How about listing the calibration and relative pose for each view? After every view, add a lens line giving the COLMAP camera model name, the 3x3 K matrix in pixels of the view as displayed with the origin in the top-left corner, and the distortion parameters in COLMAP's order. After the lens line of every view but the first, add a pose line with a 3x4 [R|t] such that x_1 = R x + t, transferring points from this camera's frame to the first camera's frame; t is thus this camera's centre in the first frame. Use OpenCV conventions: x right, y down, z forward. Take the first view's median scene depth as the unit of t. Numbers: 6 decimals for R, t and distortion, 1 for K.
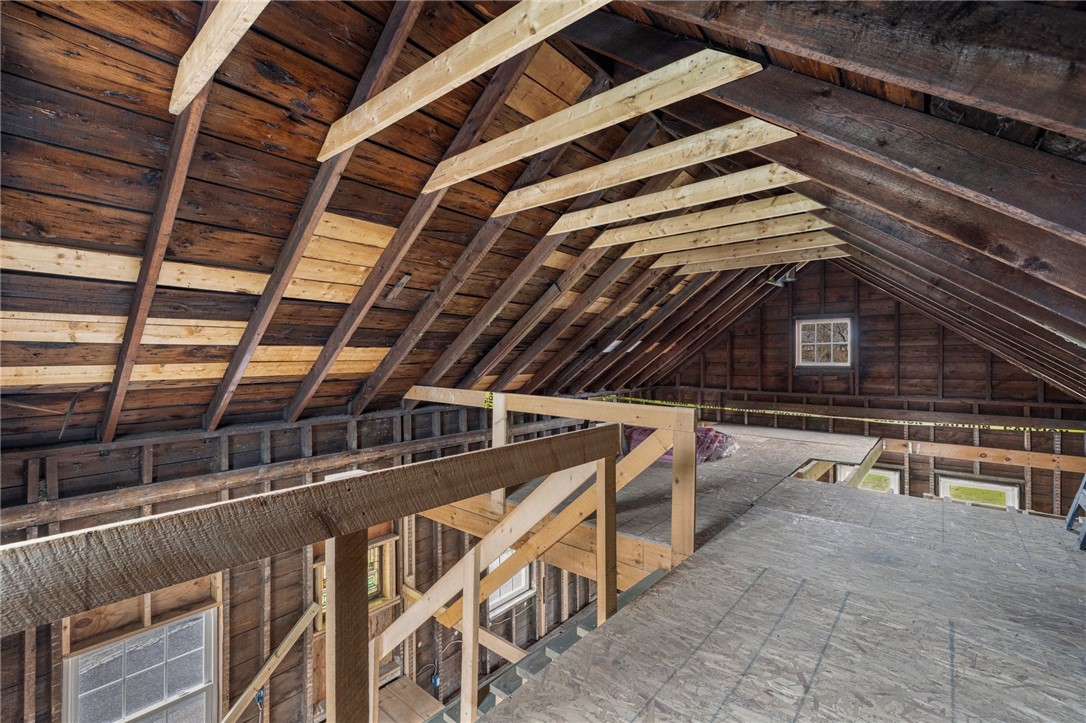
lens RADIAL K [[469.2, 0, 530.3], [0, 469.2, 353.1], [0, 0, 1]] dist [0.003976, -0.000324]
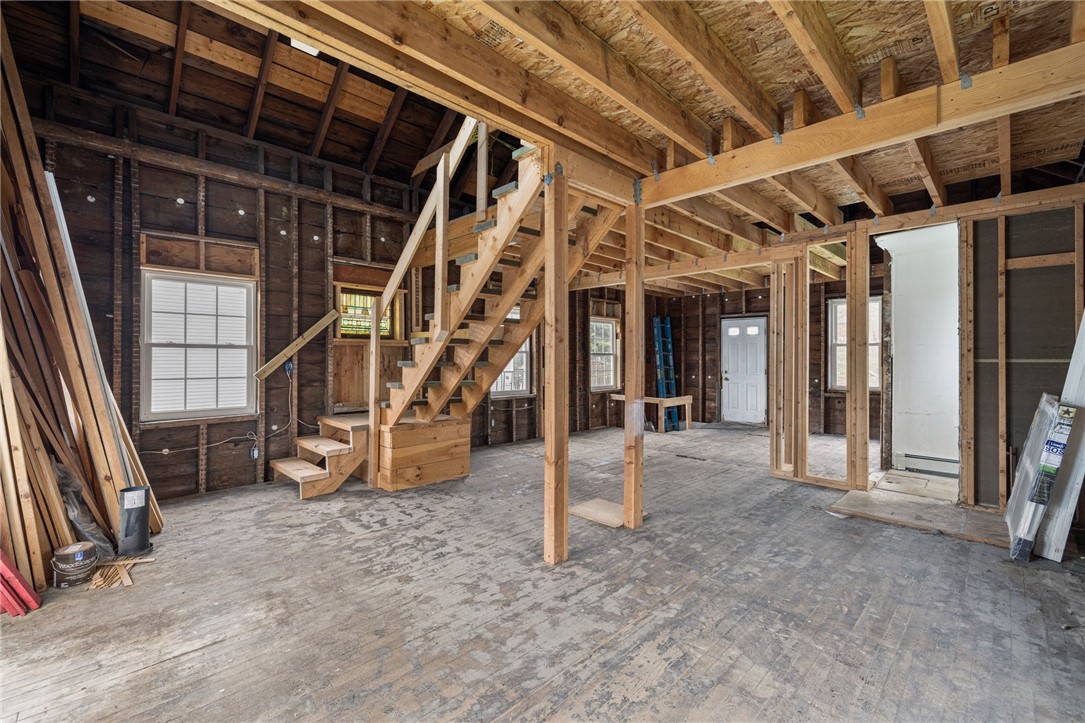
lens RADIAL K [[458.1, 0, 533.6], [0, 458.1, 353.4], [0, 0, 1]] dist [0.000642, -0.000341]
pose [[0.996850, -0.003347, -0.079235, 0.145427], [0.002669, 0.999959, -0.008653, 0.651590], [0.079261, 0.008414, 0.996818, -0.134191]]
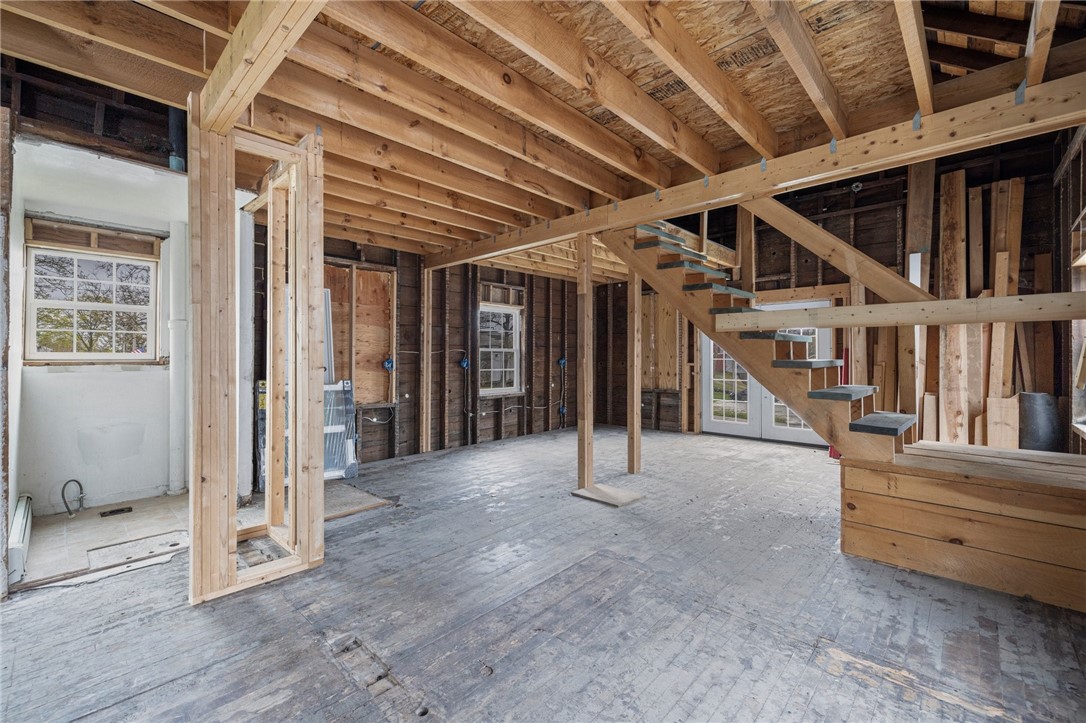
lens RADIAL K [[458.8, 0, 535.0], [0, 458.8, 352.1], [0, 0, 1]] dist [-0.000486, -0.000164]
pose [[-0.998743, -0.007997, 0.049485, 0.317836], [-0.008488, 0.999917, -0.009715, 0.657544], [-0.049403, -0.010123, -0.998728, 1.688625]]
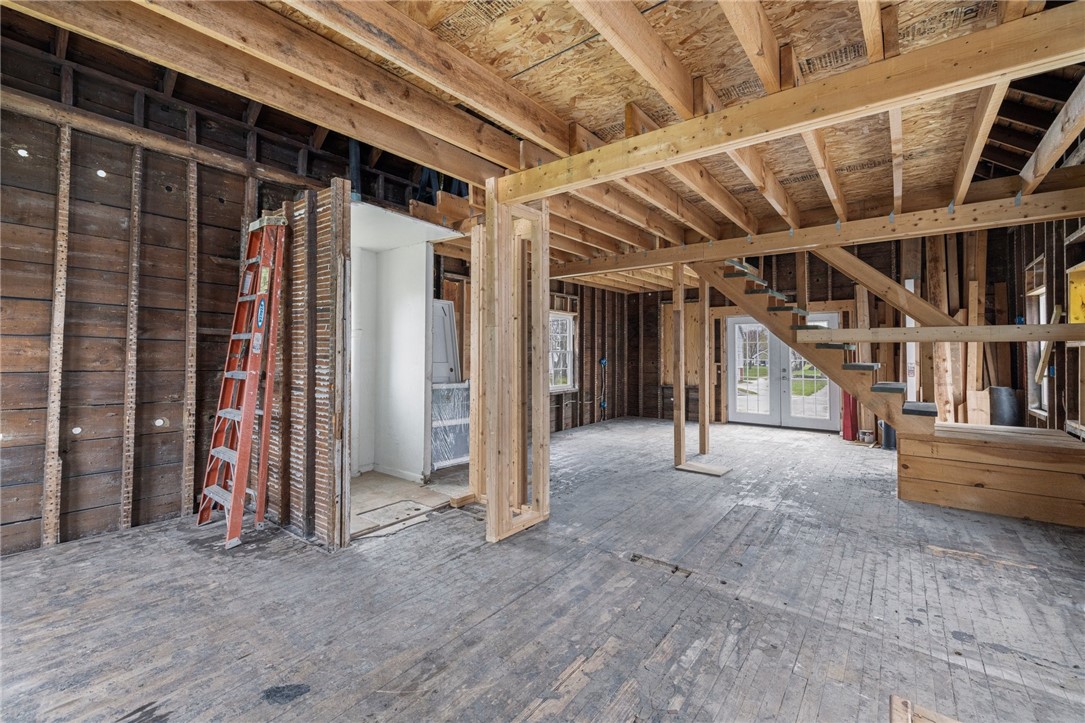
lens RADIAL K [[464.1, 0, 536.5], [0, 464.1, 339.5], [0, 0, 1]] dist [0.000525, 0.000046]
pose [[-0.998716, -0.011727, -0.049291, 0.715096], [-0.010313, 0.999531, -0.028841, 0.641280], [0.049606, -0.028296, -0.998368, 1.940052]]
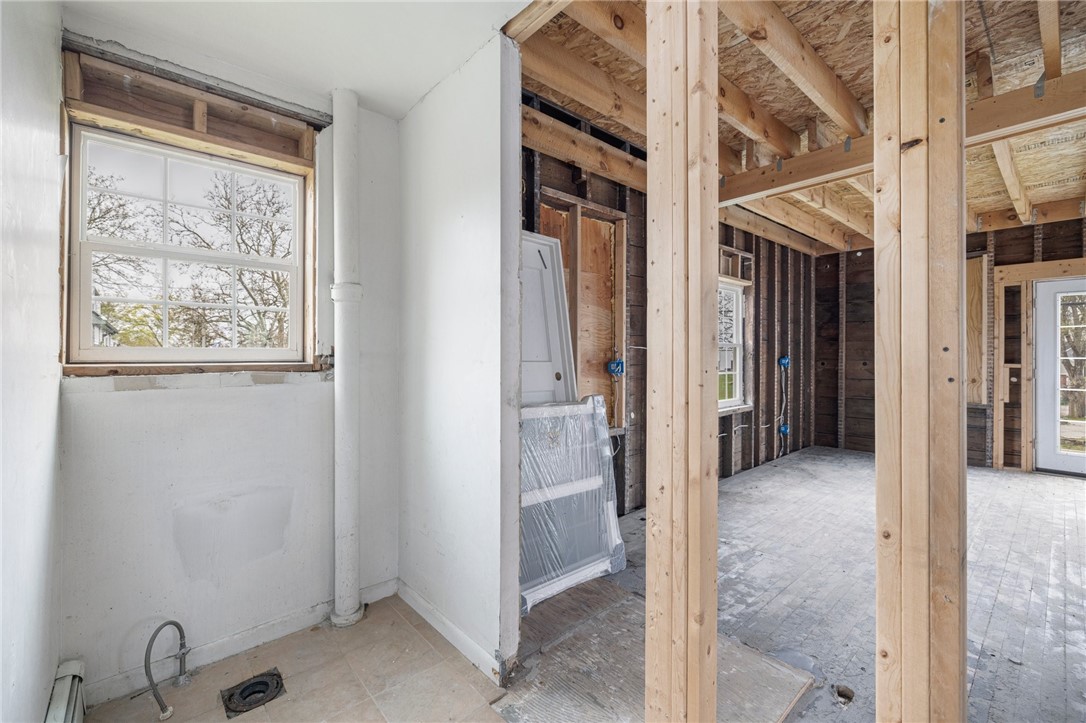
lens RADIAL K [[458.5, 0, 534.1], [0, 458.5, 353.4], [0, 0, 1]] dist [0.000642, -0.000341]
pose [[-0.990290, -0.007651, 0.138806, 0.837235], [-0.007699, 0.999970, 0.000191, 0.660213], [-0.138803, -0.000879, -0.990320, 1.235751]]
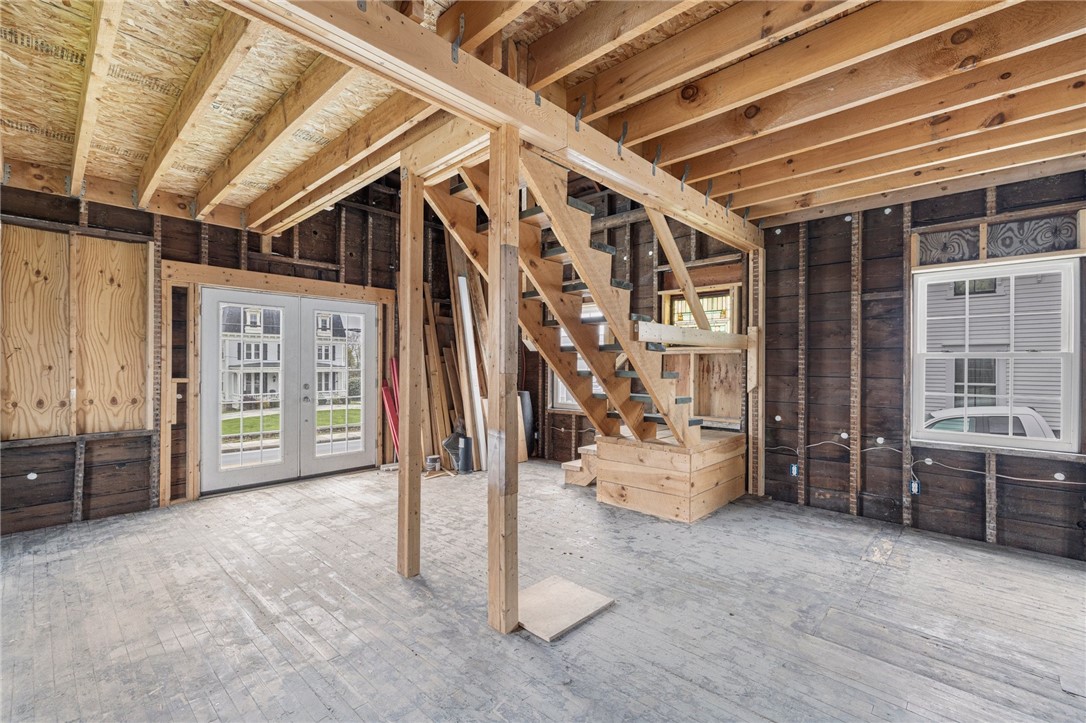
lens RADIAL K [[472.3, 0, 533.4], [0, 472.3, 365.9], [0, 0, 1]] dist [0.000319, 0.000238]
pose [[-0.044149, -0.006218, -0.999006, 0.784461], [-0.002069, 0.999979, -0.006133, 0.655944], [0.999023, 0.001796, -0.044161, 0.736160]]
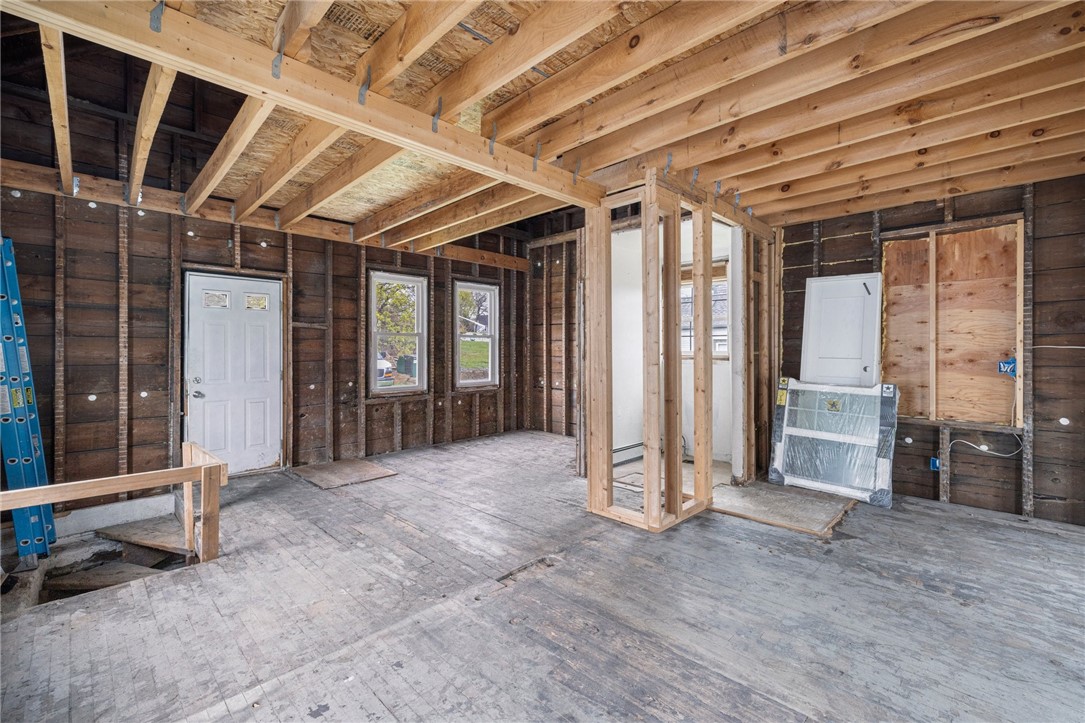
lens RADIAL K [[462.7, 0, 532.7], [0, 462.7, 349.2], [0, 0, 1]] dist [0.001801, 0.000339]
pose [[0.076062, -0.002817, 0.997099, -0.124084], [0.000616, 0.999996, 0.002779, 0.648269], [-0.997103, 0.000403, 0.076064, 1.205847]]
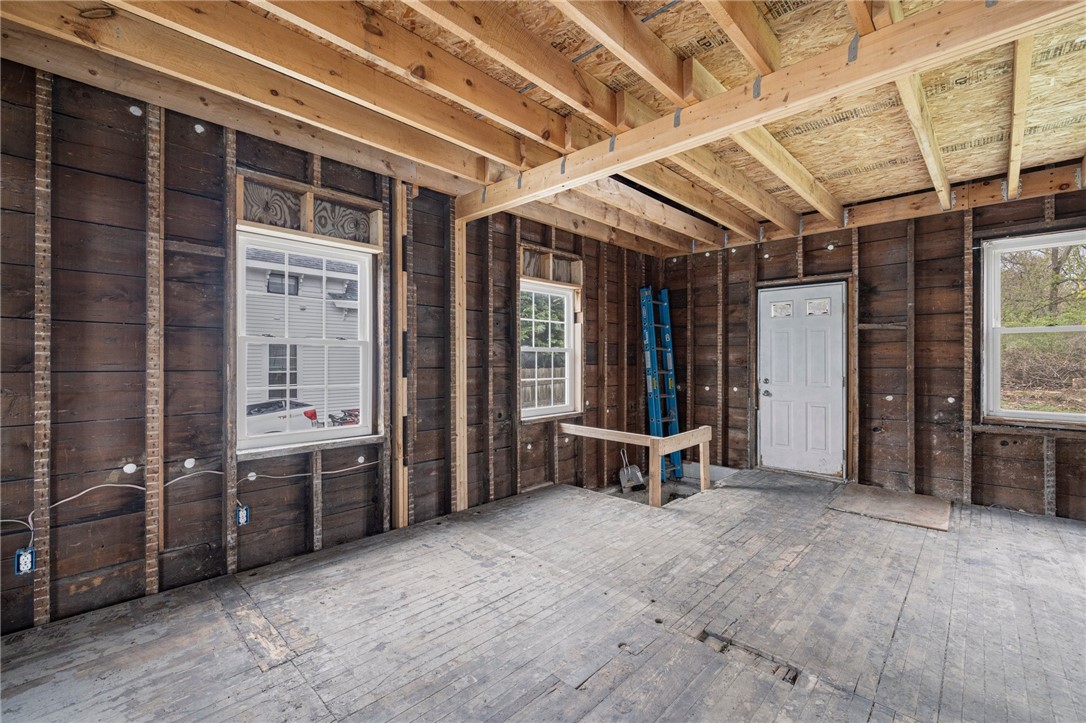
lens RADIAL K [[460.3, 0, 532.9], [0, 460.3, 356.2], [0, 0, 1]] dist [-0.000964, -0.000143]
pose [[0.998277, -0.003699, -0.058557, 0.318032], [0.003553, 0.999990, -0.002604, 0.656602], [0.058566, 0.002391, 0.998281, 0.793888]]
